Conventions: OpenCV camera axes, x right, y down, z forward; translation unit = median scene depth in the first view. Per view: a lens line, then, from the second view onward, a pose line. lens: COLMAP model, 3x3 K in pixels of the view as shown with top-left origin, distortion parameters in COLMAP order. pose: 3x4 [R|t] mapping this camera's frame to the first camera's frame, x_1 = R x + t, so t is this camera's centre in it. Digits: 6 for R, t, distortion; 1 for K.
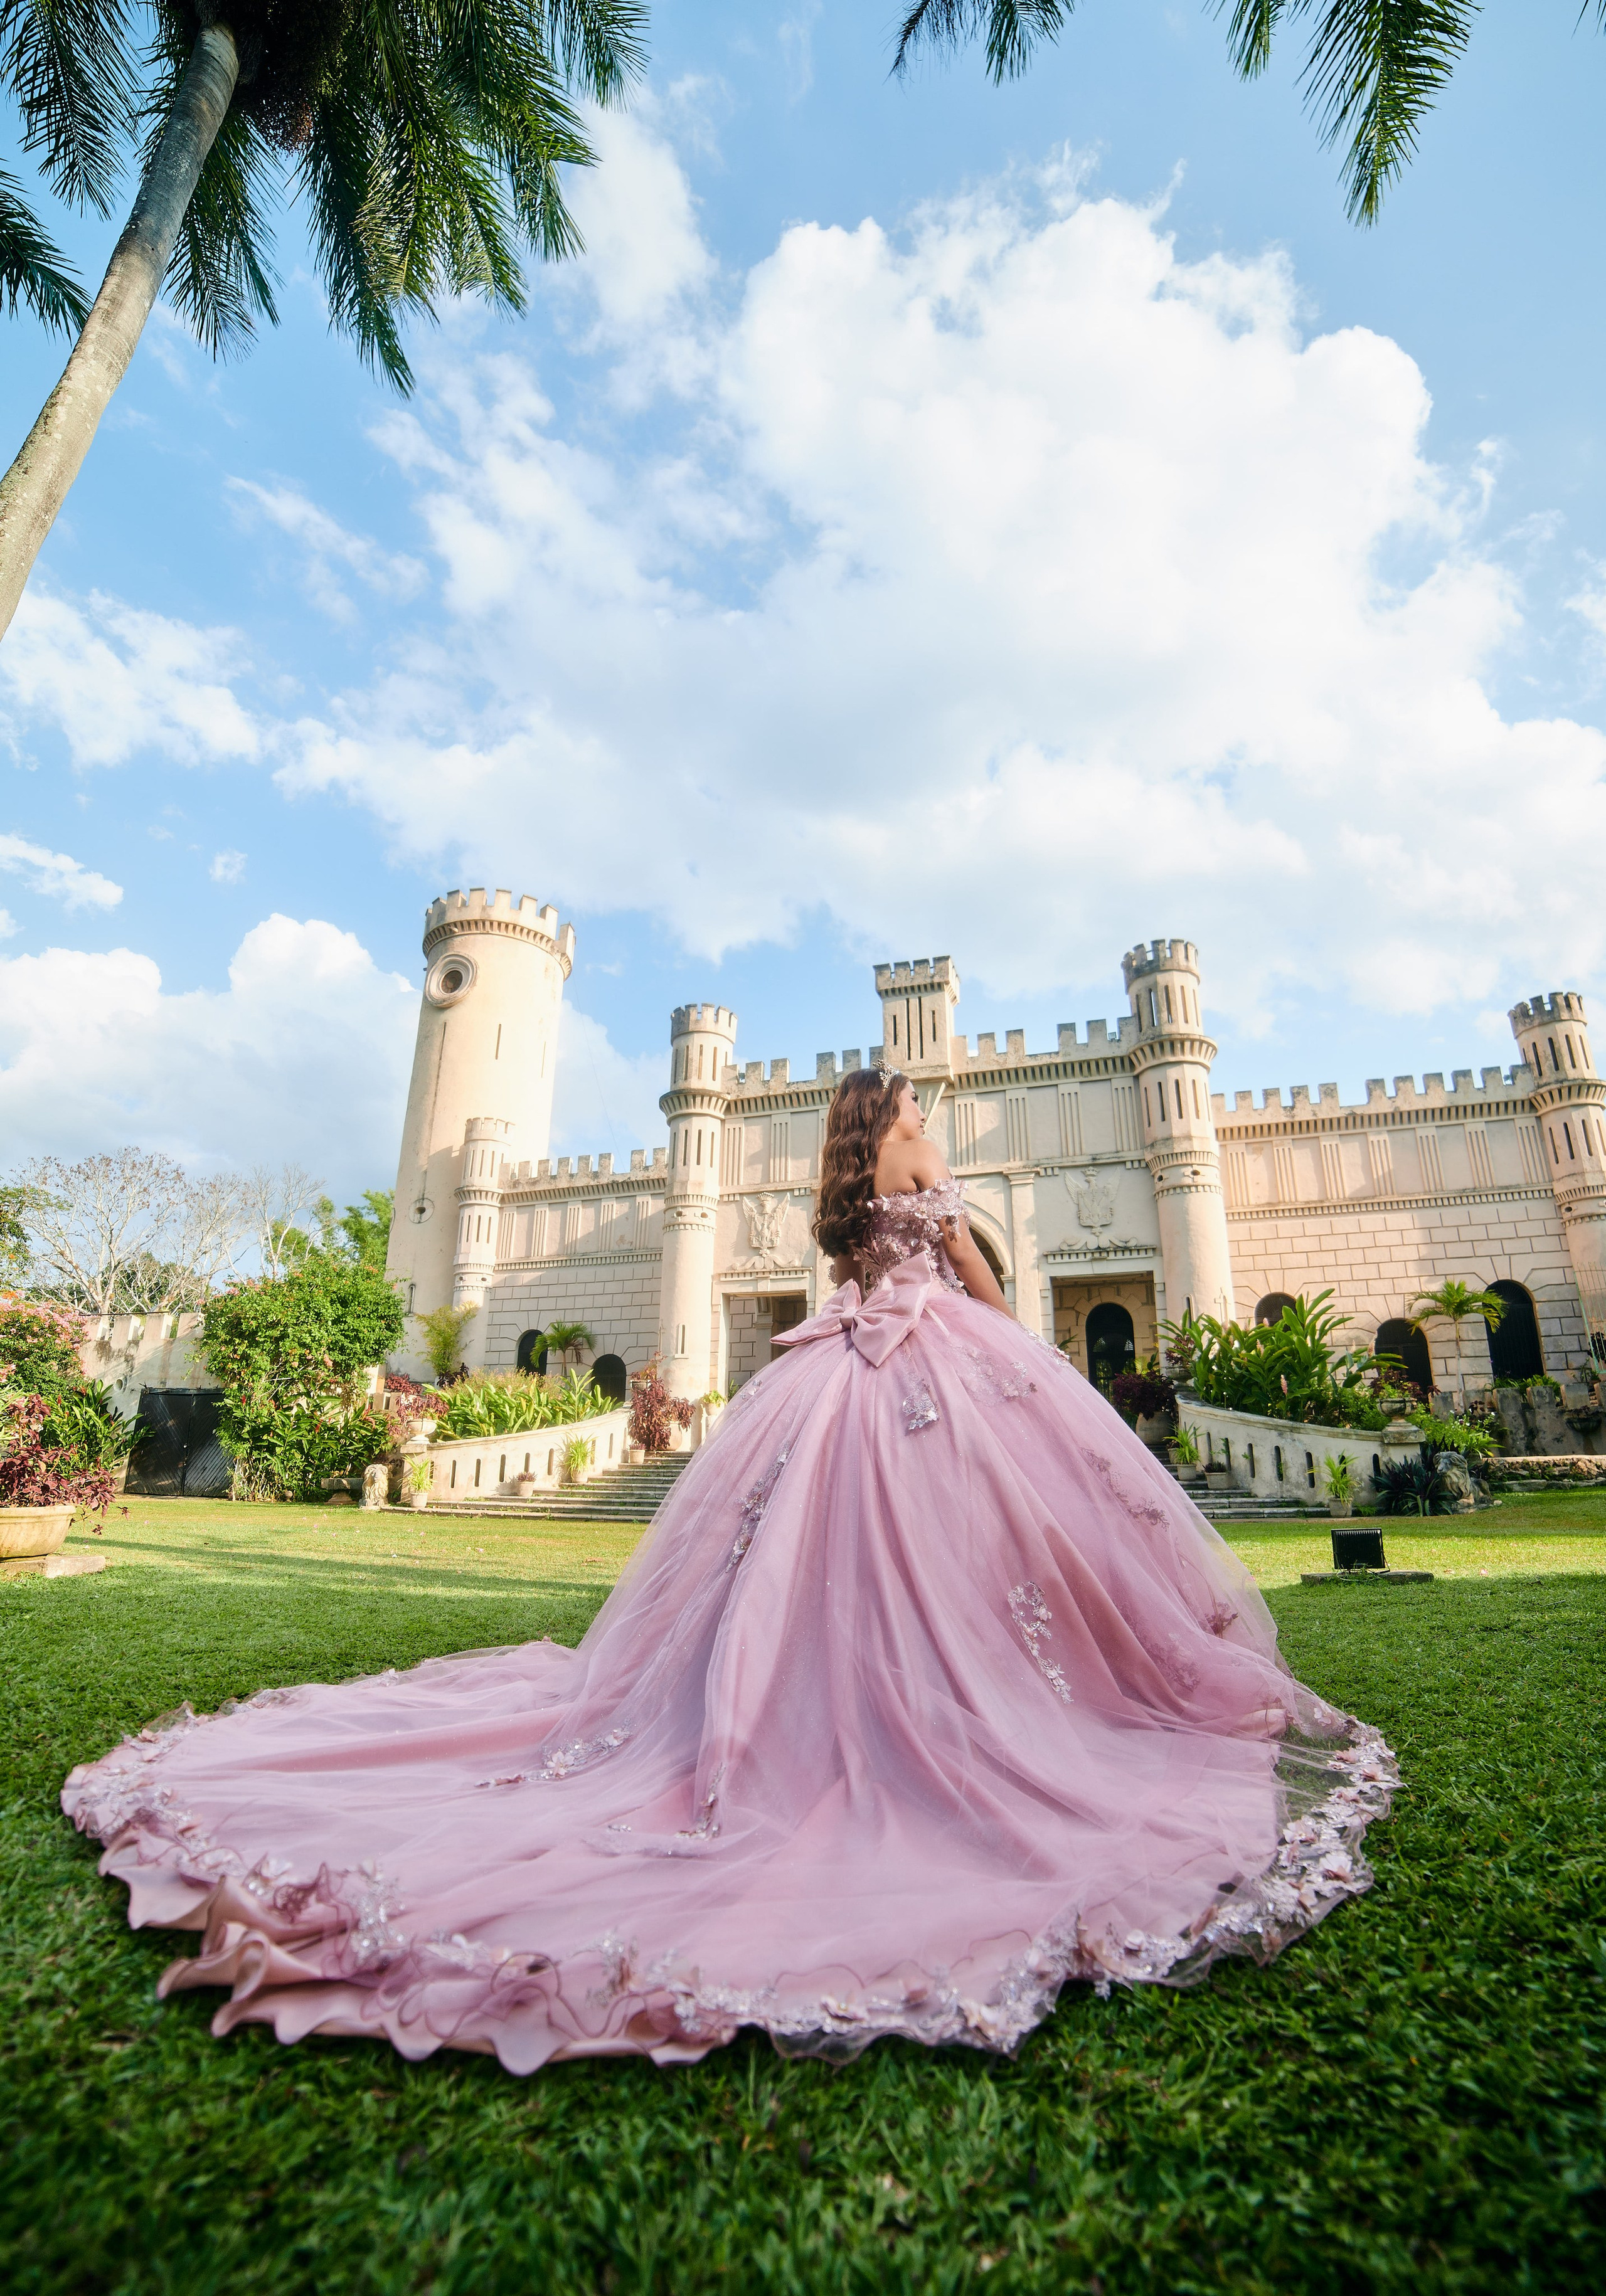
lens RADIAL K [[1016.6, 0, 822.9], [0, 1016.6, 1182.1], [0, 0, 1]] dist [-0.125061, 0.056282]
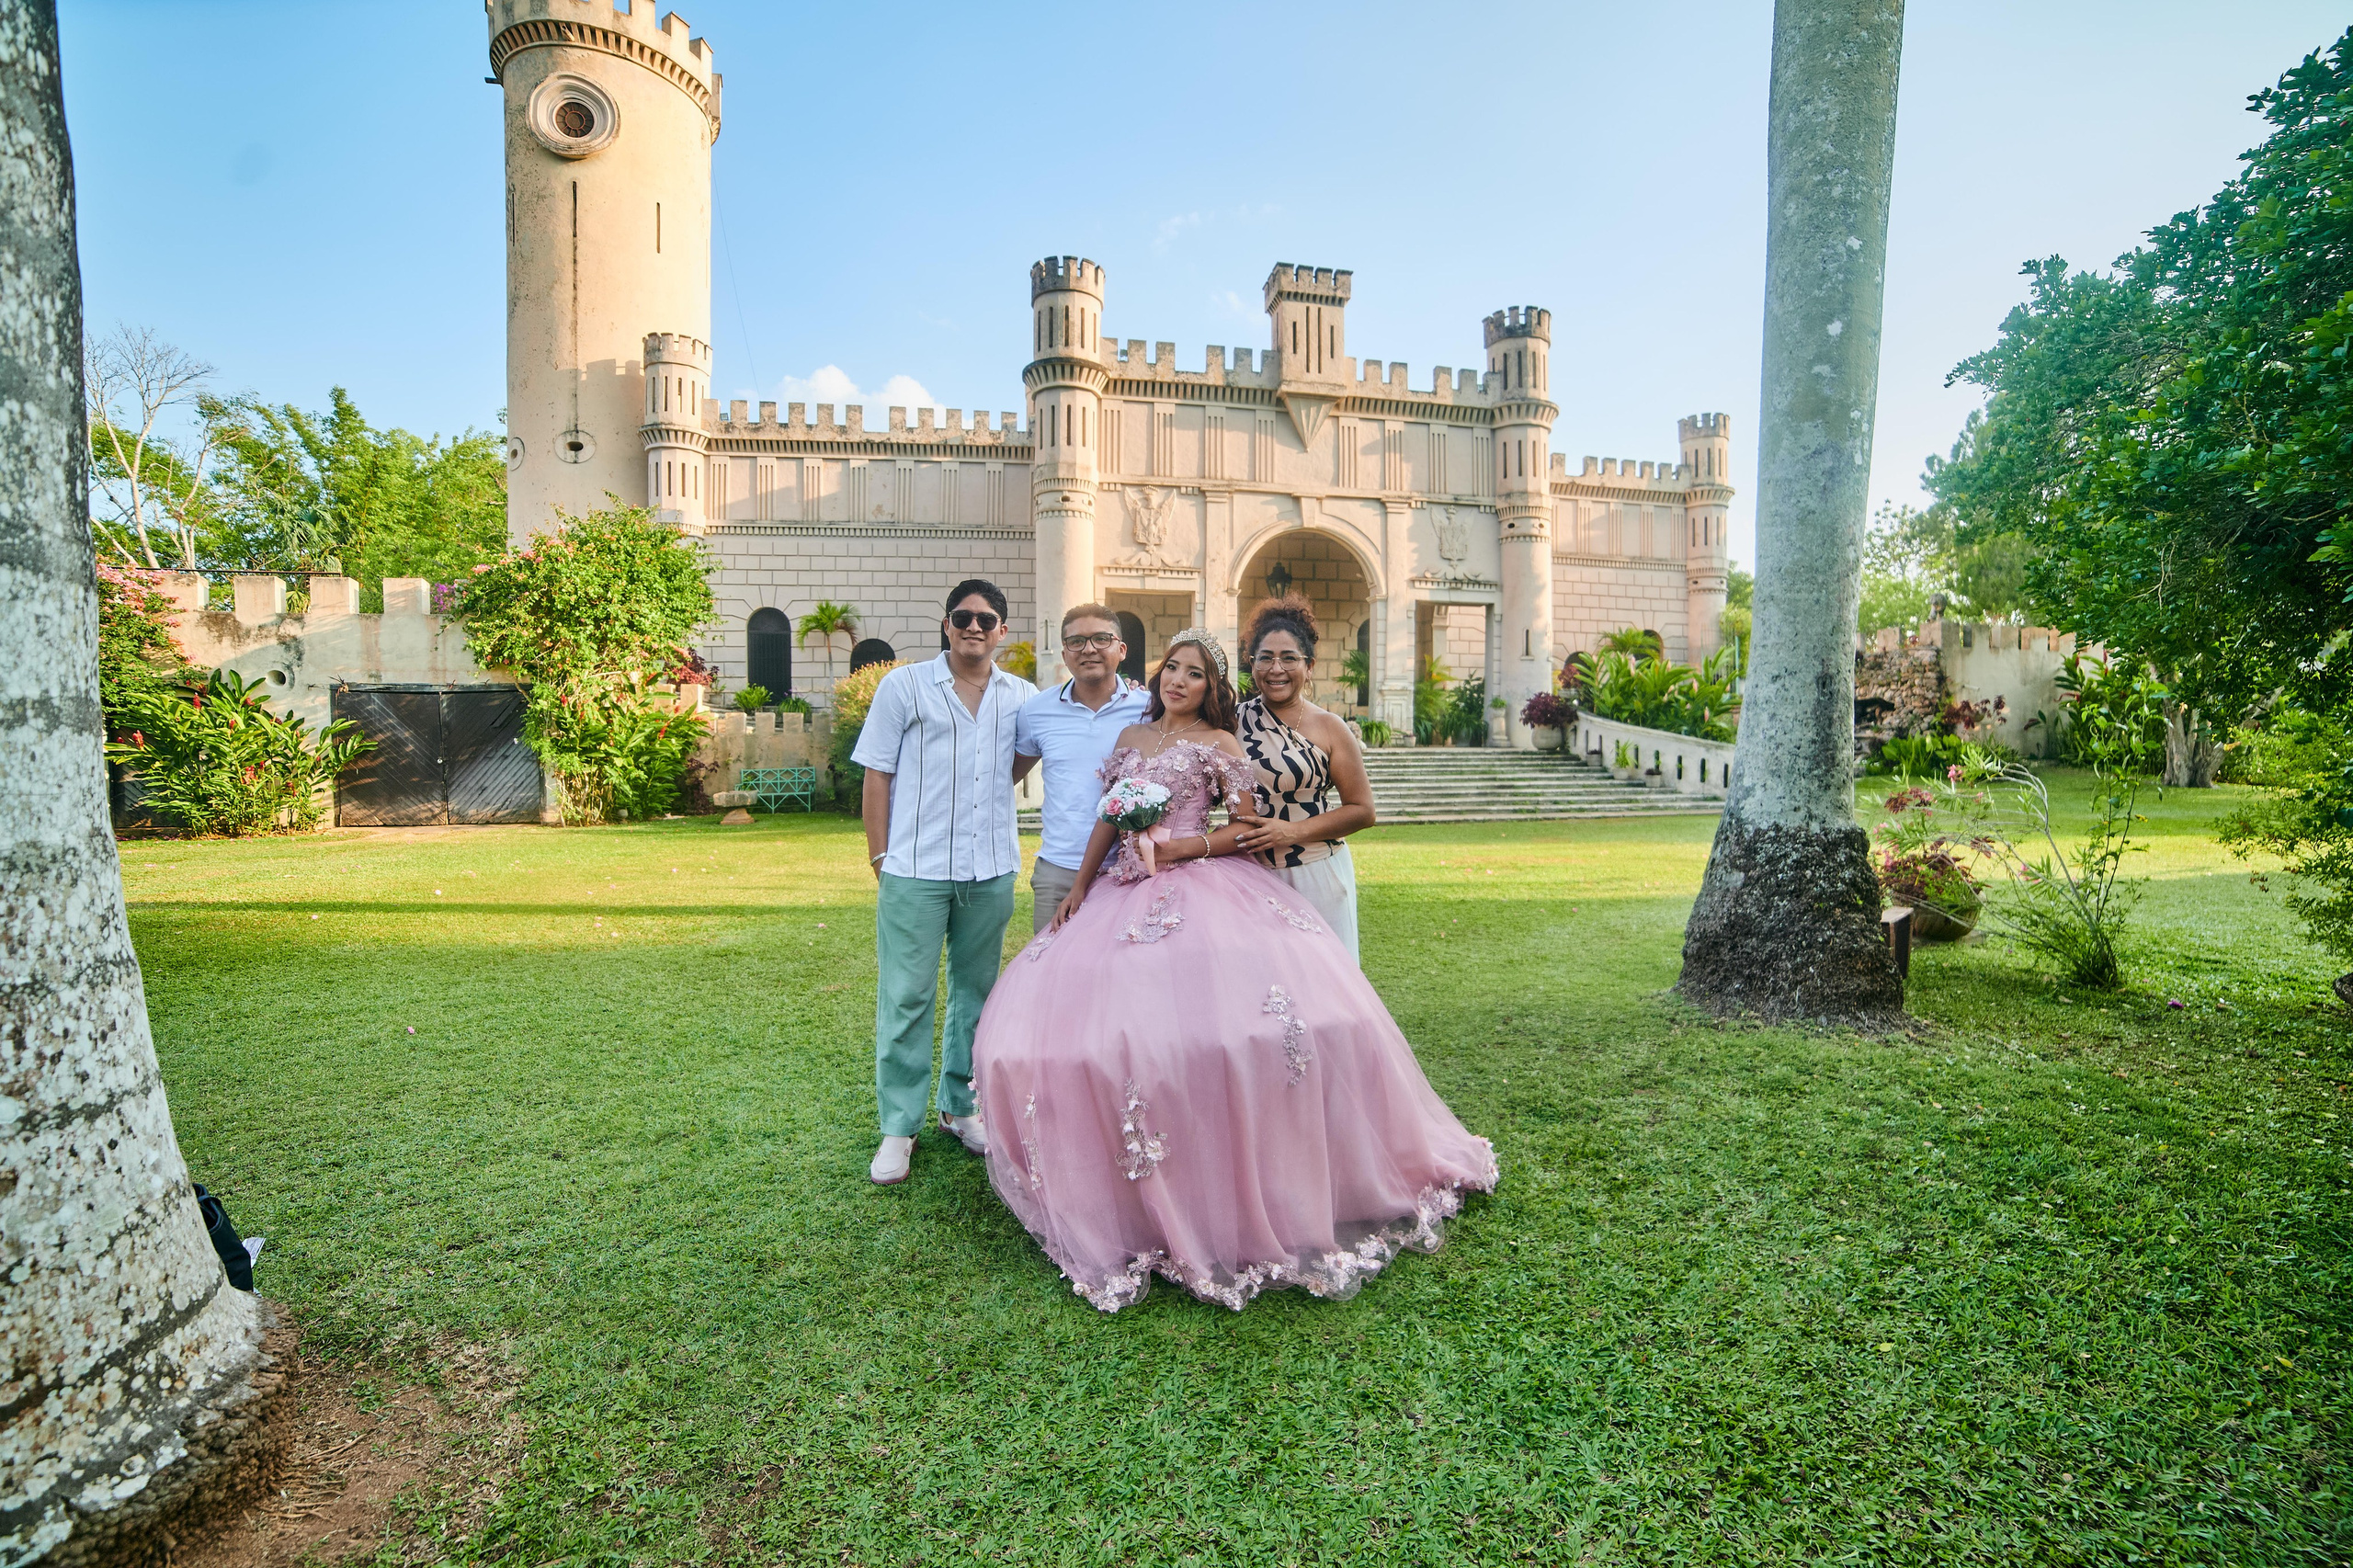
lens RADIAL K [[982.2, 0, 1189.0], [0, 982.2, 807.6], [0, 0, 1]] dist [-0.114996, 0.042833]
pose [[0.874301, -0.035765, 0.484065, -0.502855], [-0.132715, 0.941665, 0.309280, 0.008255], [-0.466889, -0.334646, 0.818552, 0.128373]]
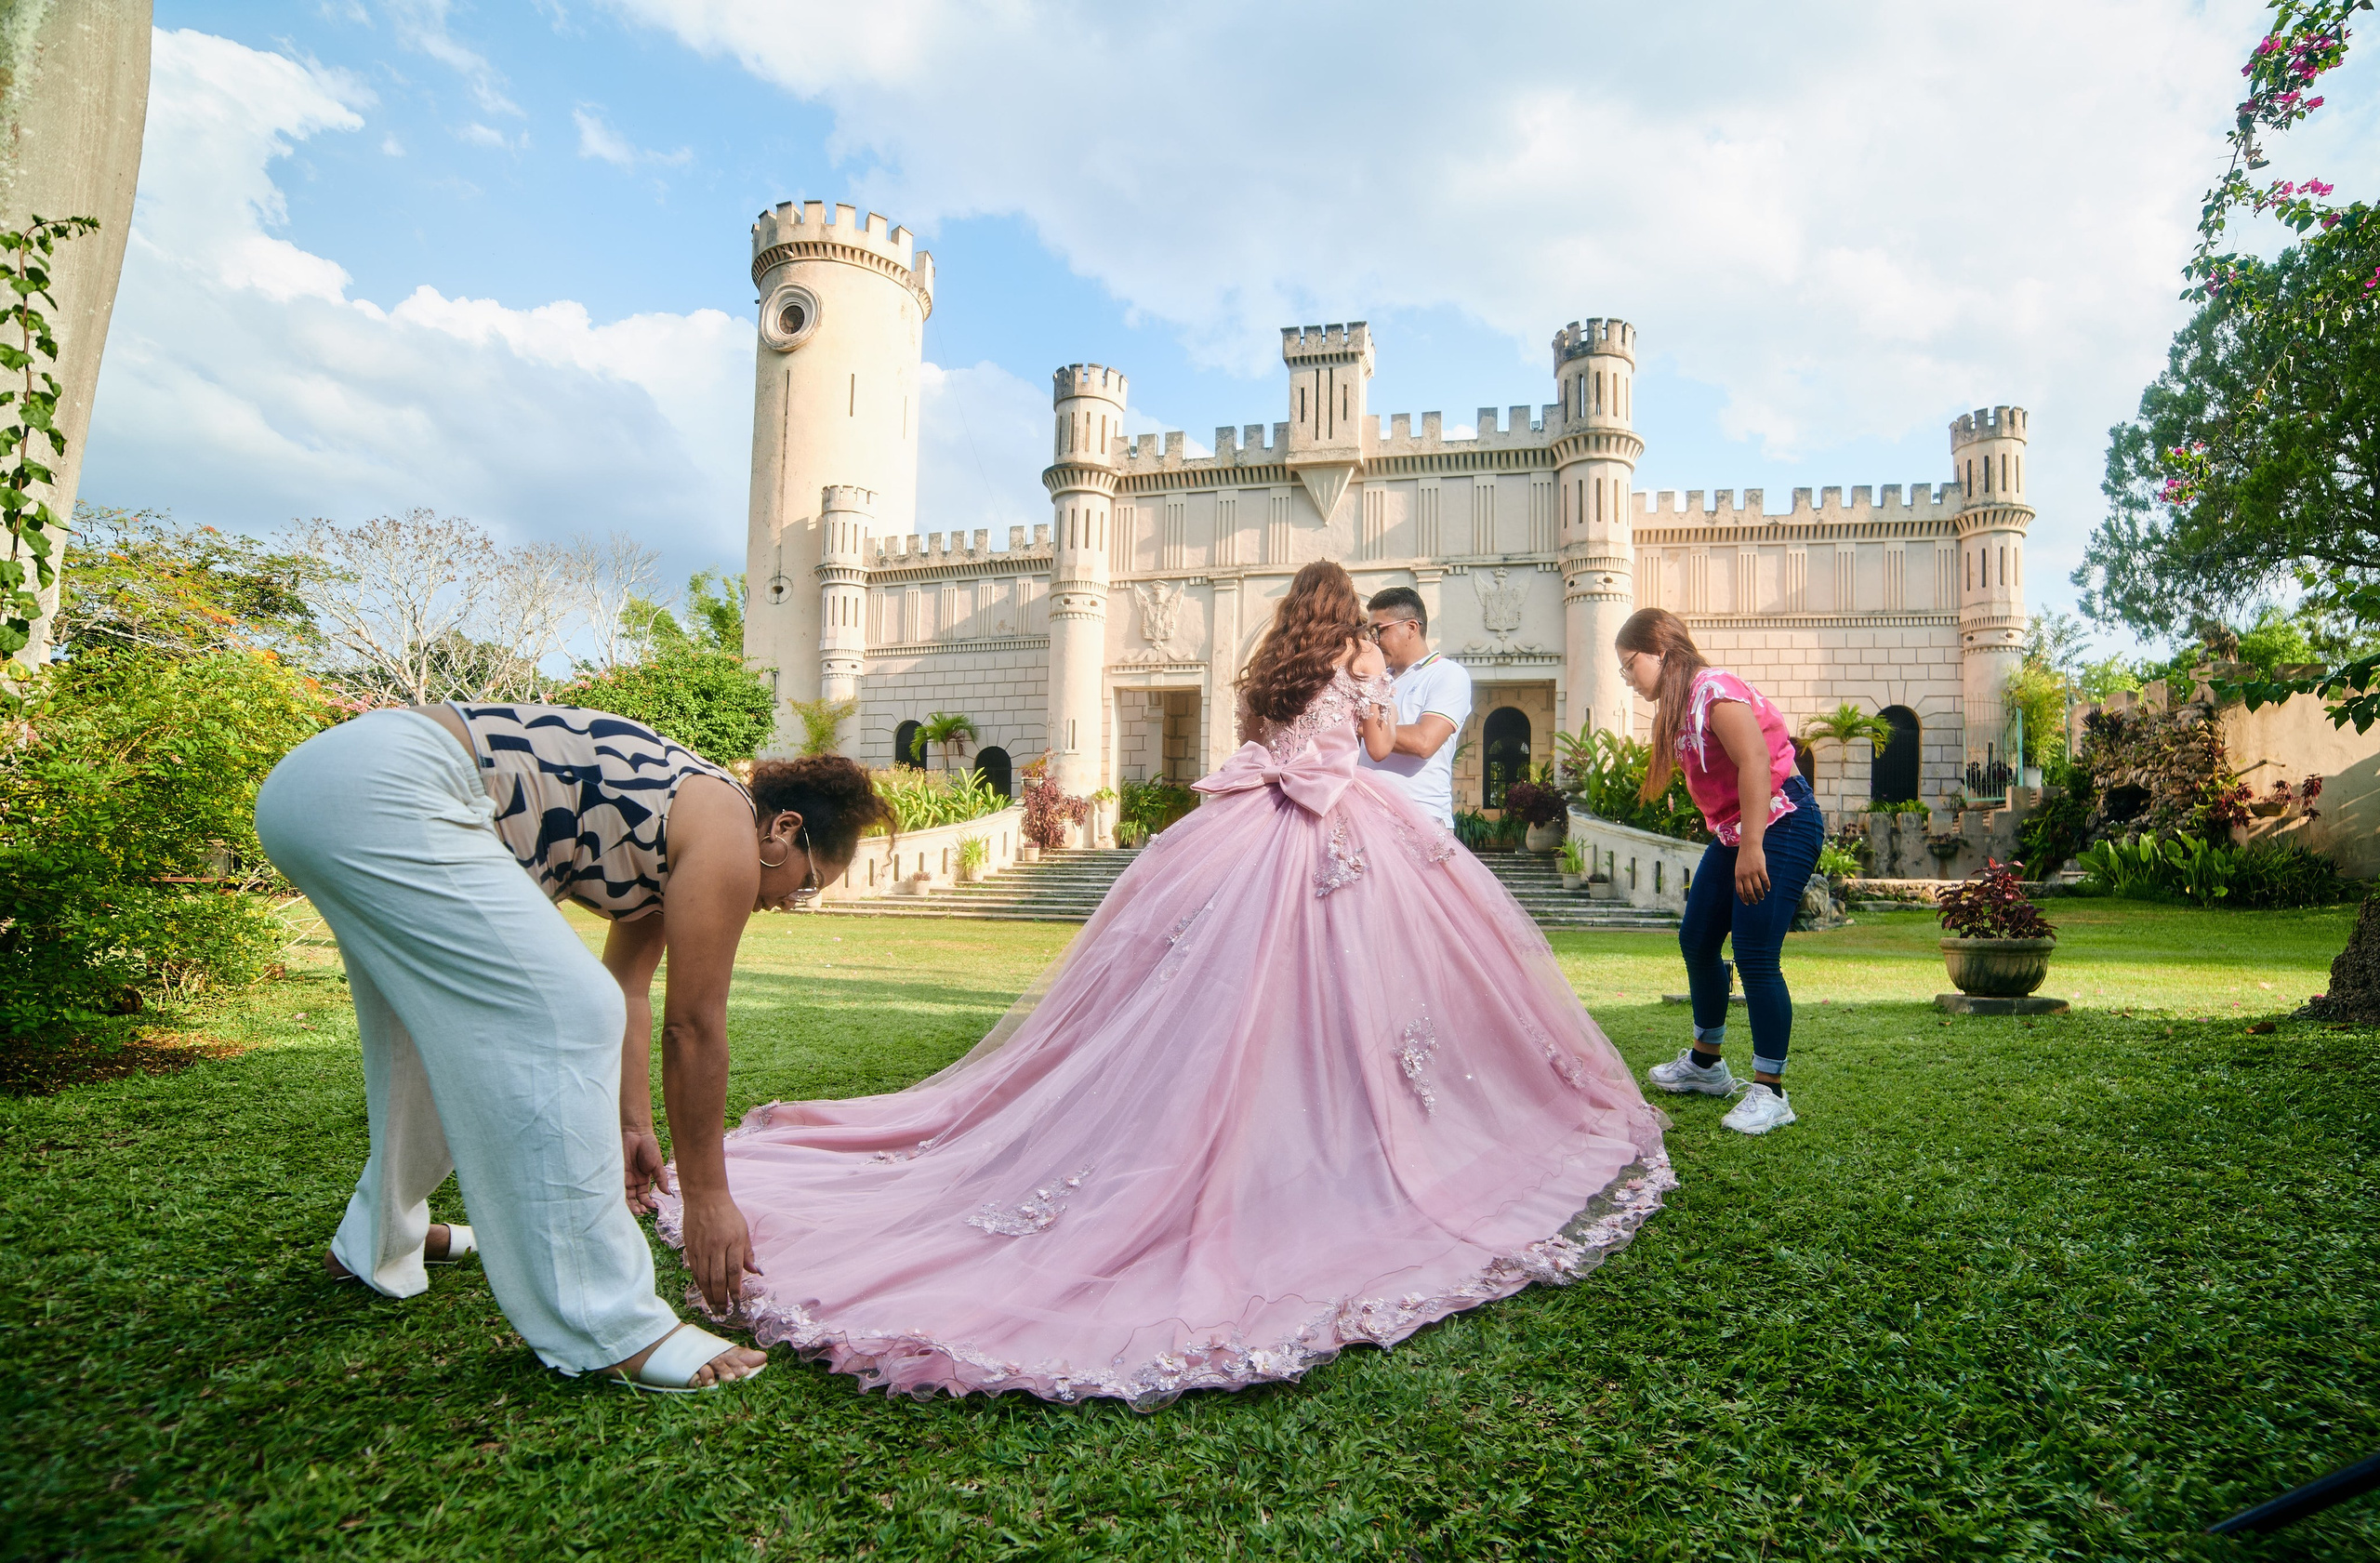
lens RADIAL K [[1065.8, 0, 1300.6], [0, 1065.8, 882.2], [0, 0, 1]] dist [-0.119996, 0.049291]
pose [[0.995924, 0.009710, 0.089667, -0.011075], [-0.035913, 0.954666, 0.295503, -0.016672], [-0.082733, -0.297519, 0.951124, -0.023936]]
